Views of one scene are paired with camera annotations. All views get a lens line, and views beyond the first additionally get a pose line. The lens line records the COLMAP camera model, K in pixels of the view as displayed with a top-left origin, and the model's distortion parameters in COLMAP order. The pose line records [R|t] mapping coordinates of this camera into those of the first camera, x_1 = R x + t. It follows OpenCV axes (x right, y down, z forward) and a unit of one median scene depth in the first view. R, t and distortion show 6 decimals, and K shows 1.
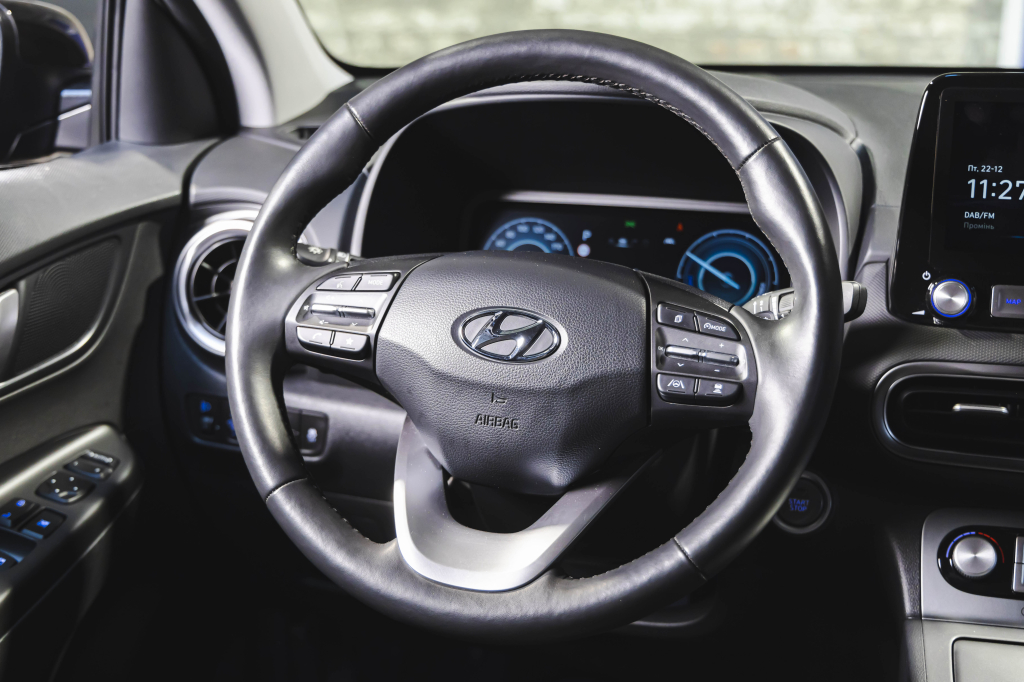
lens RADIAL K [[1476.4, 0, 508.9], [0, 1476.4, 345.8], [0, 0, 1]] dist [0.015869, 0.000000]
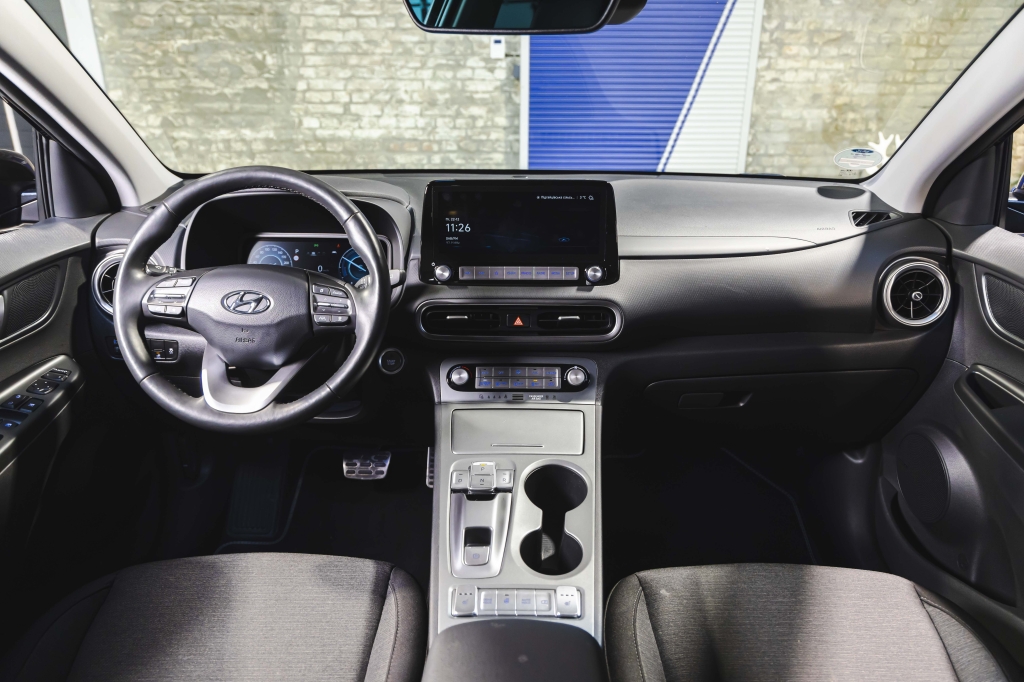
lens RADIAL K [[697.7, 0, 528.2], [0, 697.7, 340.1], [0, 0, 1]] dist [-0.021251, 0.009728]
pose [[0.956020, -0.086665, 0.280204, 0.101030], [0.063418, 0.993828, 0.091012, -0.018061], [-0.286363, -0.069240, 0.955616, -0.151009]]
